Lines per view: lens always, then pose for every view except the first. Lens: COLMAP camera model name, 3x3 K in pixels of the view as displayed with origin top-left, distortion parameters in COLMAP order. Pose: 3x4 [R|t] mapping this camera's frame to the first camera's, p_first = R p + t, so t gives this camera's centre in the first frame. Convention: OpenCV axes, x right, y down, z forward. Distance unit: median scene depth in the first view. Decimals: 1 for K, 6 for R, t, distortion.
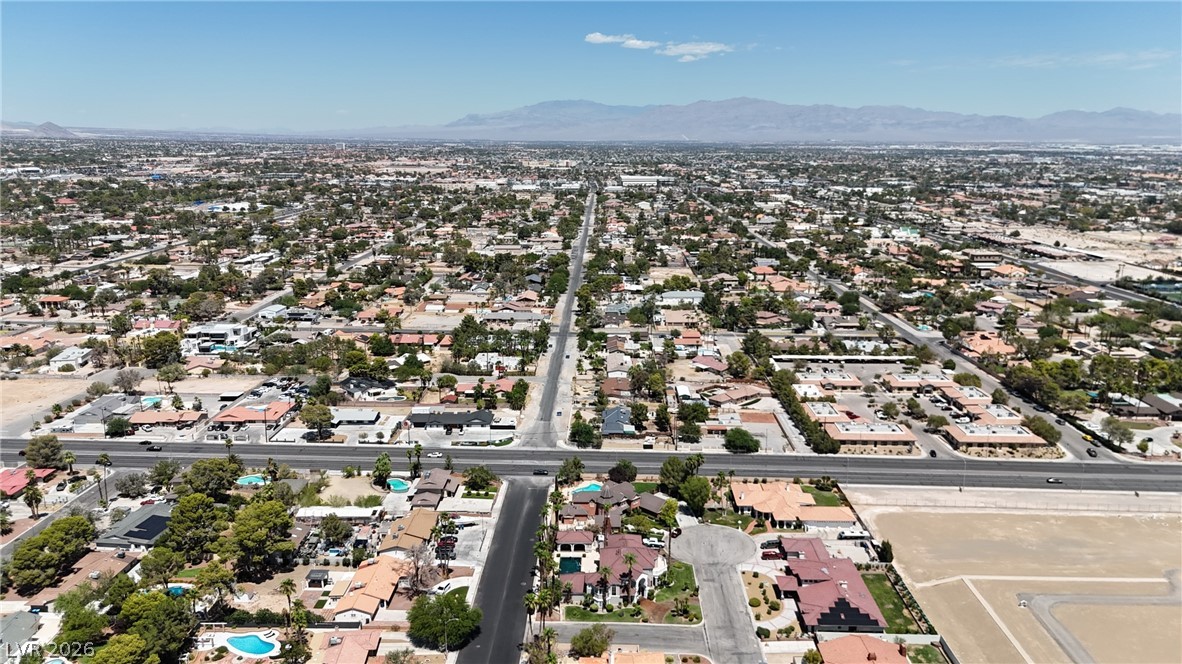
lens RADIAL K [[877.8, 0, 591.0], [0, 877.8, 332.0], [0, 0, 1]] dist [0.073614, -0.084396]
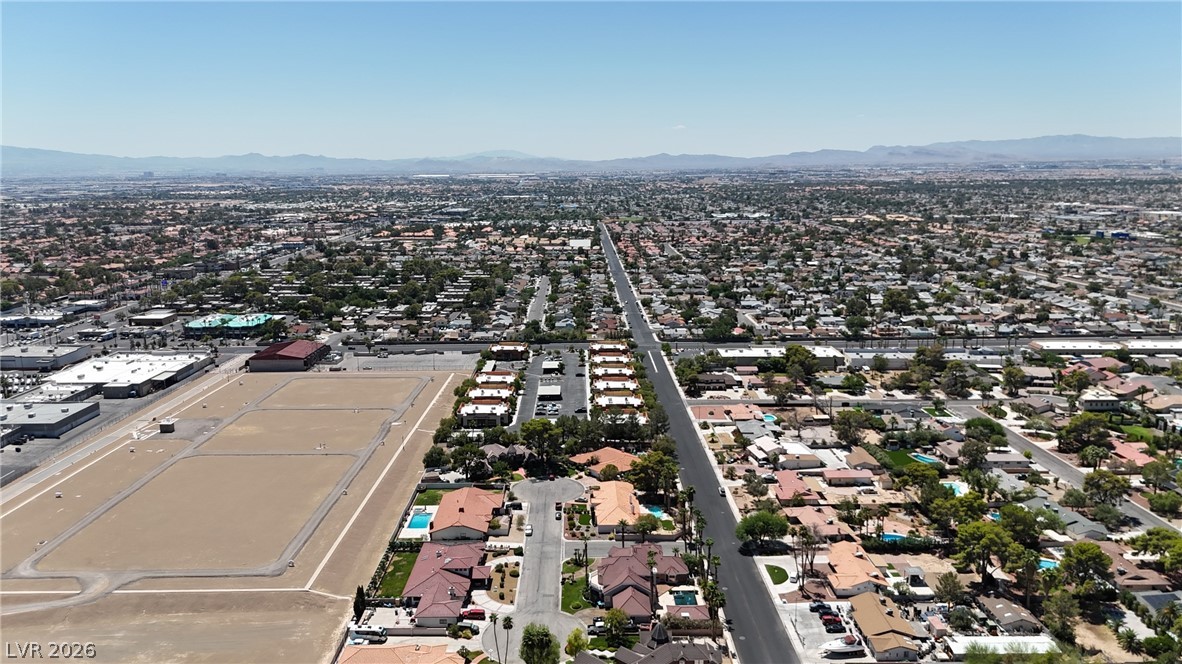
lens RADIAL K [[877.8, 0, 591.0], [0, 877.8, 332.0], [0, 0, 1]] dist [0.073614, -0.084396]
pose [[-0.999162, 0.014161, -0.038413, 0.082046], [-0.002207, 0.918276, 0.395935, -0.283812], [0.040880, 0.395688, -0.917475, 1.261444]]
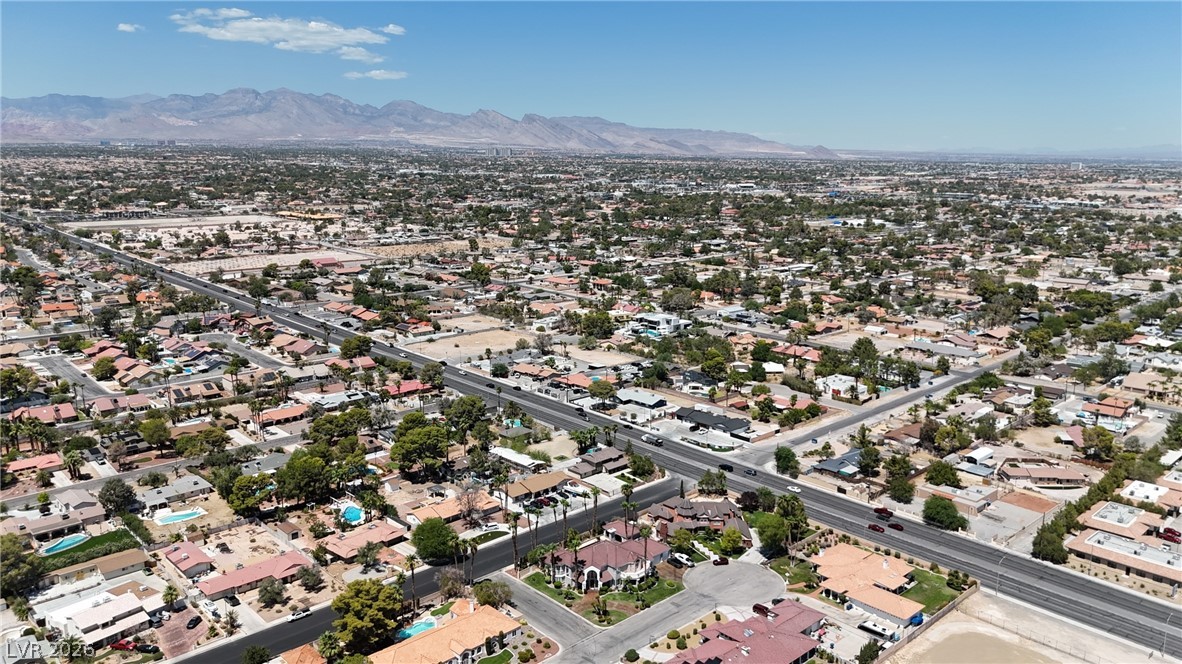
lens RADIAL K [[877.8, 0, 591.0], [0, 877.8, 332.0], [0, 0, 1]] dist [0.073614, -0.084396]
pose [[0.697498, 0.141570, -0.702464, 0.489480], [-0.156994, 0.986665, 0.042962, -0.028616], [0.699178, 0.080317, 0.710422, 0.153288]]
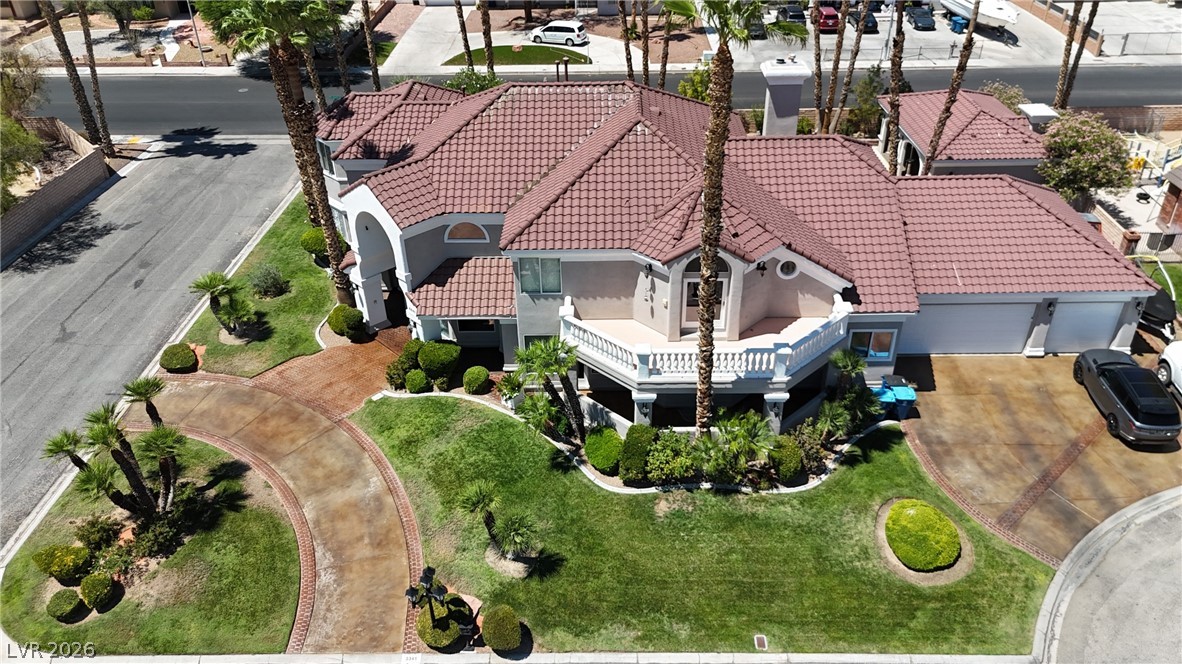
lens RADIAL K [[877.8, 0, 591.0], [0, 877.8, 332.0], [0, 0, 1]] dist [0.073614, -0.084396]
pose [[0.002352, 0.536849, -0.843675, 0.129936], [-0.200366, 0.826822, 0.525566, 0.135237], [0.979718, 0.167808, 0.109510, 0.667565]]
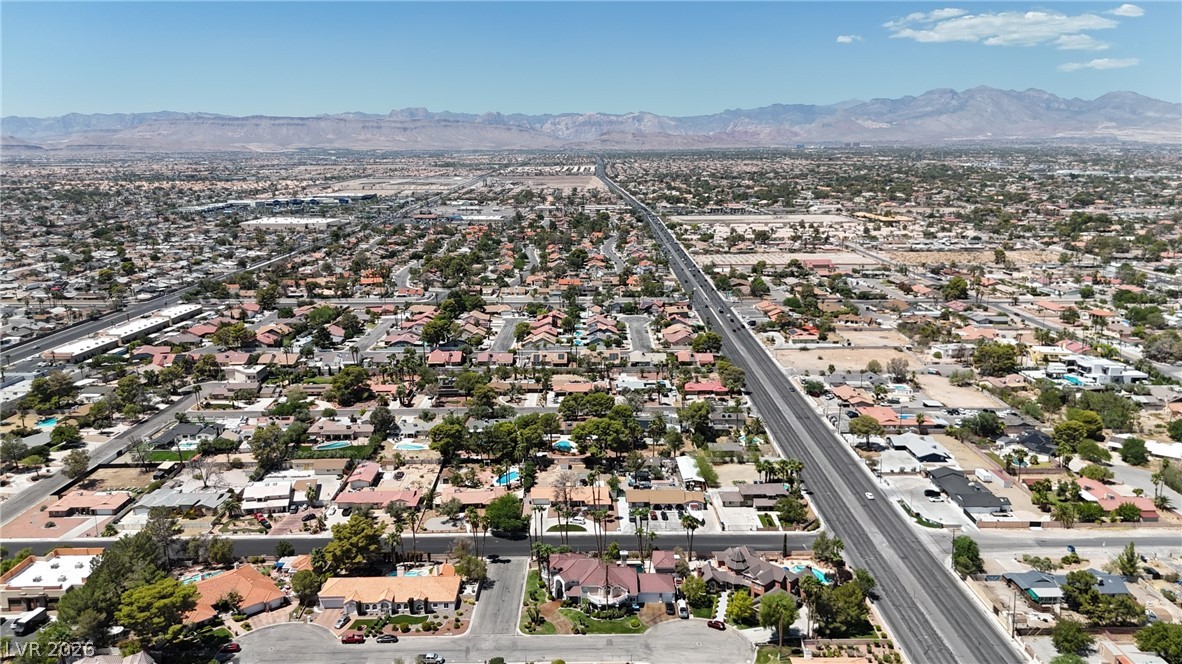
lens RADIAL K [[877.8, 0, 591.0], [0, 877.8, 332.0], [0, 0, 1]] dist [0.073614, -0.084396]
pose [[0.034363, 0.196505, -0.979900, 0.664951], [-0.217048, 0.958545, 0.184611, -0.130676], [0.975556, 0.206342, 0.075590, 0.585392]]
